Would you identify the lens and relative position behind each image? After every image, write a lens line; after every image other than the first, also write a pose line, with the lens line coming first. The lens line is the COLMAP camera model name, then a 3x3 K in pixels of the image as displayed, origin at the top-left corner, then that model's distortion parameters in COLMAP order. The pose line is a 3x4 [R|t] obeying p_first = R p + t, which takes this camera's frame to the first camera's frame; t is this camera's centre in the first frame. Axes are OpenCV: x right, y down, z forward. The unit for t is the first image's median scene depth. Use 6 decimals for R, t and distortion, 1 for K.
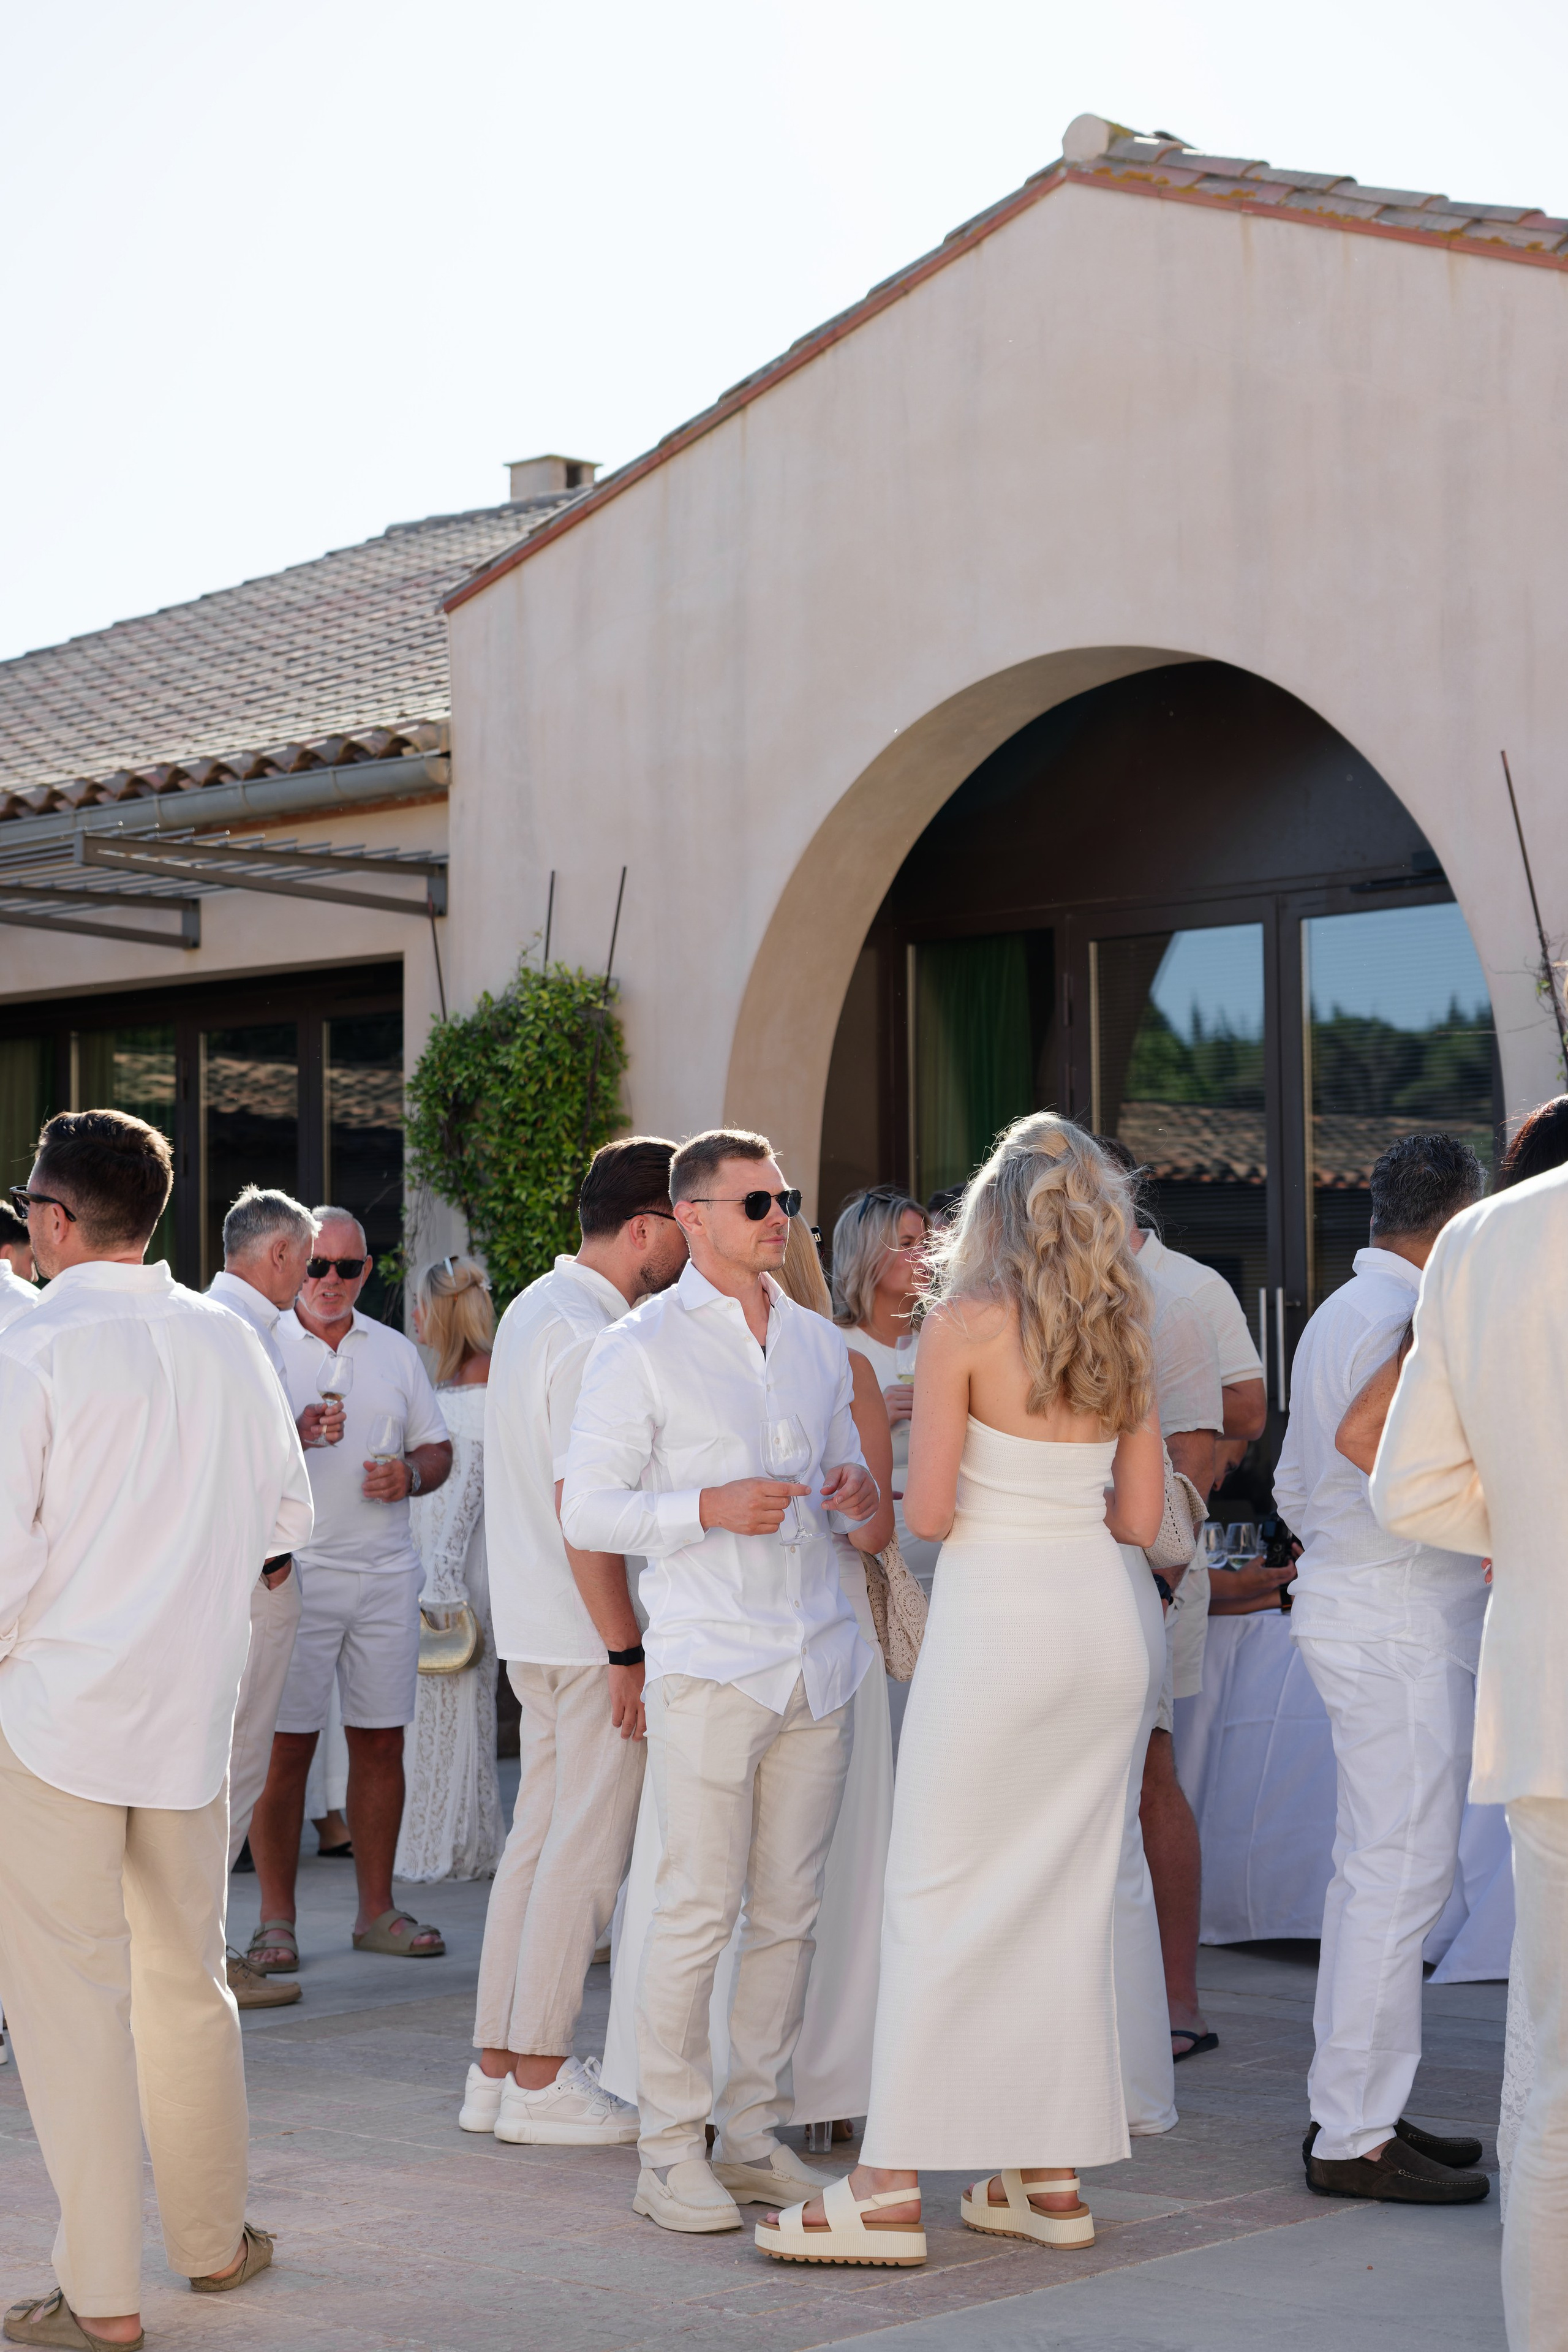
lens RADIAL K [[4509.8, 0, 785.3], [0, 4509.8, 1168.5], [0, 0, 1]] dist [-0.016523, 0.000000]
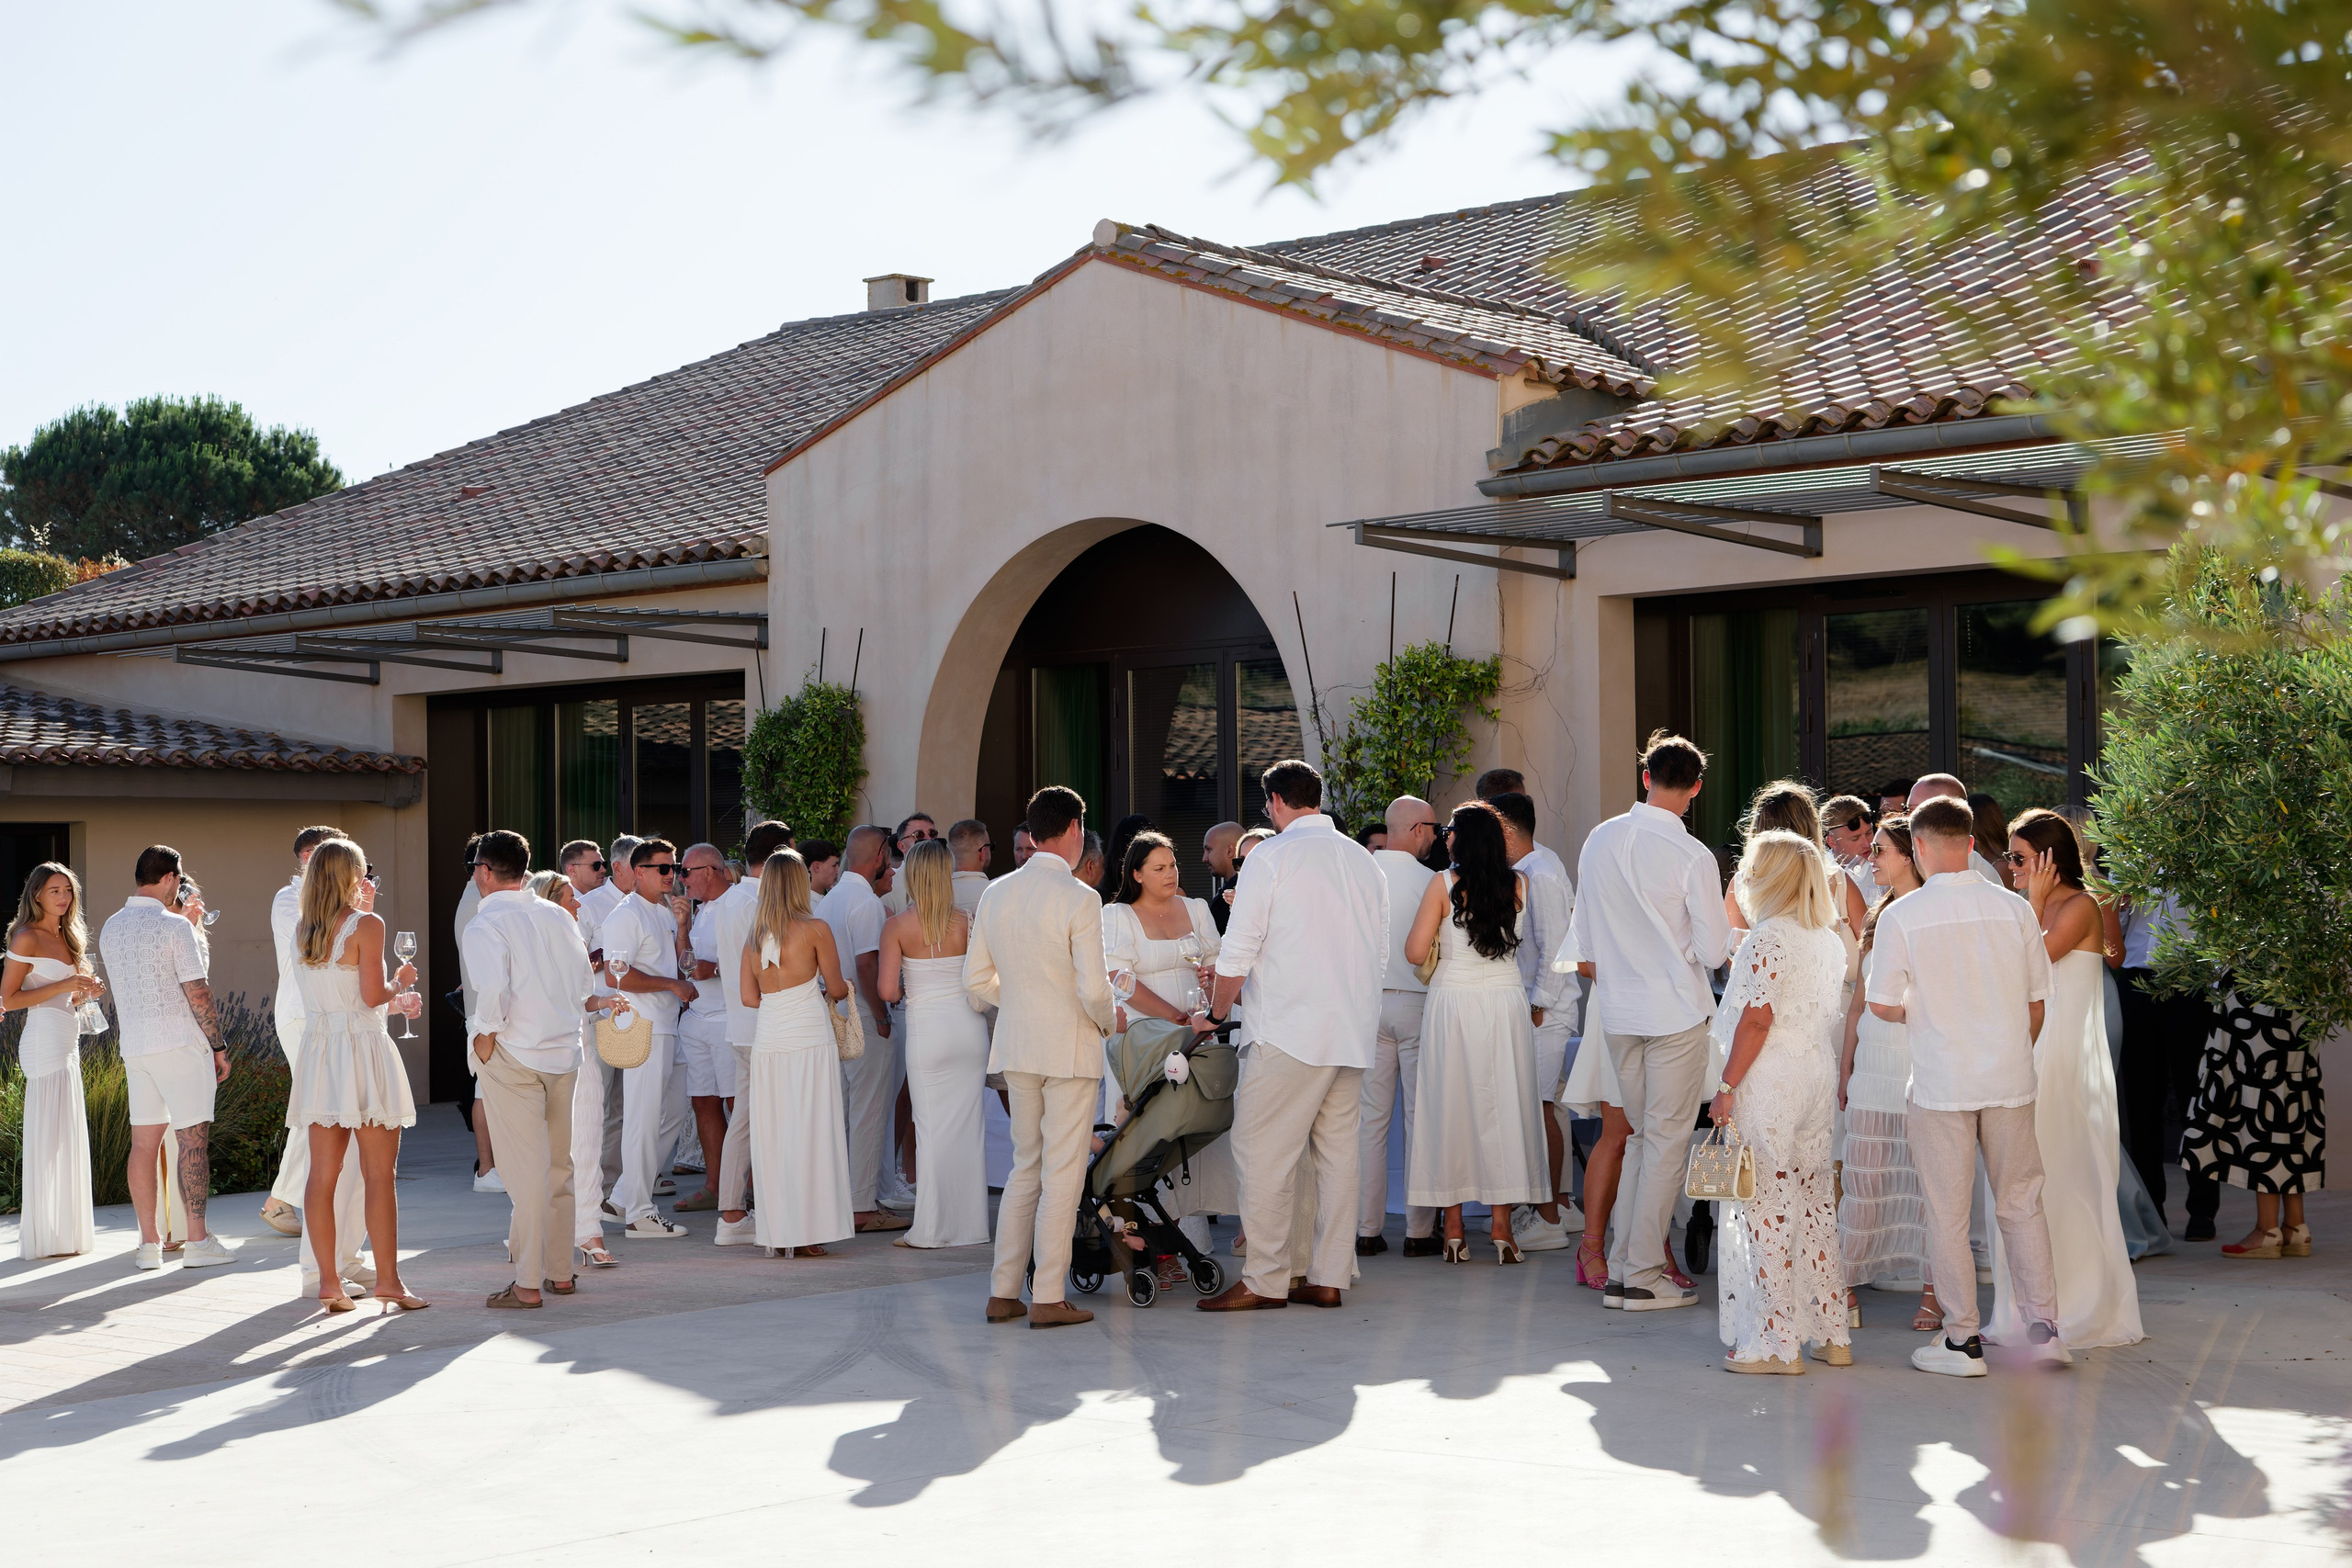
lens RADIAL K [[3904.5, 0, 1180.9], [0, 3904.5, 789.2], [0, 0, 1]] dist [0.014929, 0.000000]
pose [[0.999971, -0.000099, -0.007679, 0.097952], [0.000232, 0.999850, 0.017317, -0.029886], [0.007677, -0.017318, 0.999821, -0.508740]]
